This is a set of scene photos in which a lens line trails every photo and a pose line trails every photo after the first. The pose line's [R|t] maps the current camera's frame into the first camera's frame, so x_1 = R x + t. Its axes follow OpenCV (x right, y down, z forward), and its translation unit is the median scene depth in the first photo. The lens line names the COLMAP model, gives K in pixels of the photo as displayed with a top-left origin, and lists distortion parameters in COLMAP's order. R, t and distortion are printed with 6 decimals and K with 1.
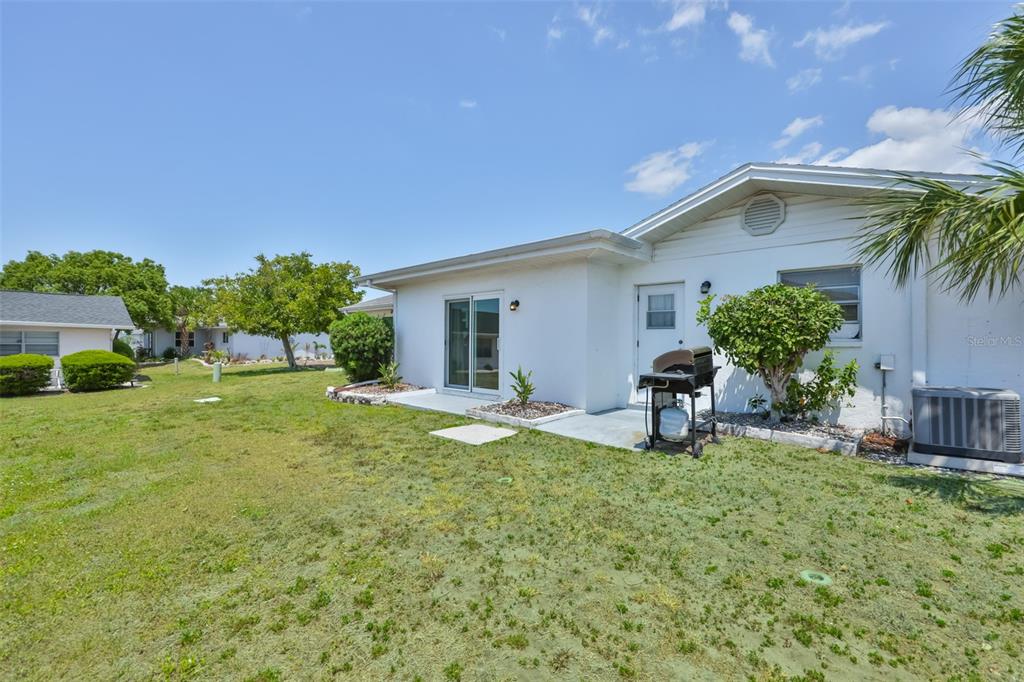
lens RADIAL K [[423.3, 0, 517.4], [0, 423.3, 349.6], [0, 0, 1]] dist [-0.001534, -0.000039]
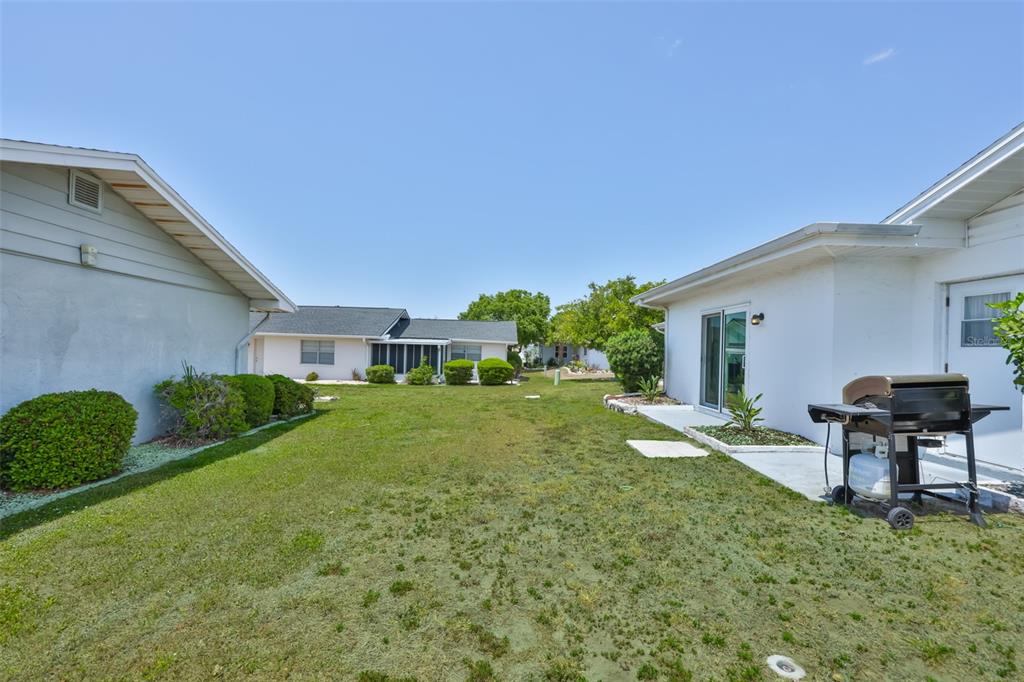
lens RADIAL K [[423.3, 0, 517.4], [0, 423.3, 349.6], [0, 0, 1]] dist [-0.001534, -0.000039]
pose [[0.698746, 0.011367, -0.715279, 0.255851], [-0.036720, 0.999126, -0.019994, -0.003697], [0.714427, 0.040236, 0.698553, 0.021694]]
